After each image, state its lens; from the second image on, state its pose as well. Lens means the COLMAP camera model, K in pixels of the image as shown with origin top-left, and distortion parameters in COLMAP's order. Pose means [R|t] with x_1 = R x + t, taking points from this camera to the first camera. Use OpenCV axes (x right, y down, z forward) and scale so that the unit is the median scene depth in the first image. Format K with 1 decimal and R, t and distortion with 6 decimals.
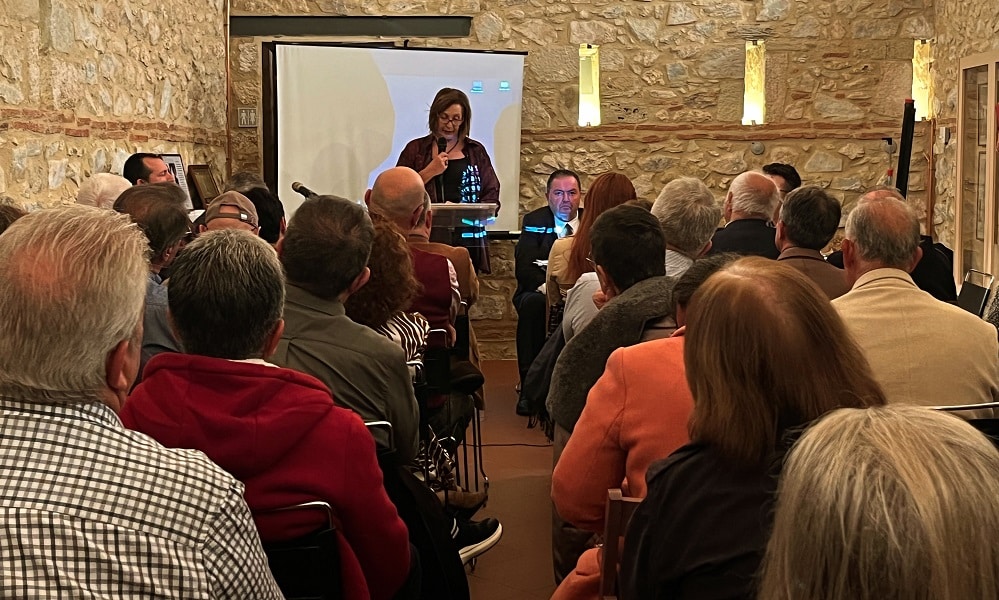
lens RADIAL K [[1479.0, 0, 500.8], [0, 1479.0, 242.0], [0, 0, 1]] dist [0.132227, 0.000000]
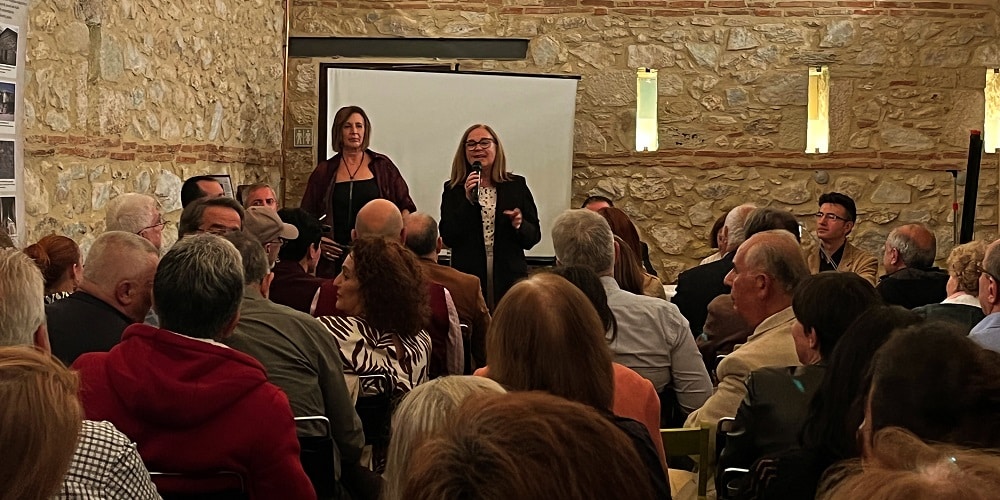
lens RADIAL K [[1655.2, 0, 478.6], [0, 1655.2, 147.6], [0, 0, 1]] dist [0.165702, 0.000000]
pose [[0.995545, 0.015493, -0.093010, 0.052015], [-0.022019, 0.997335, -0.069551, -0.002101], [0.091685, 0.071290, 0.993233, -0.099094]]
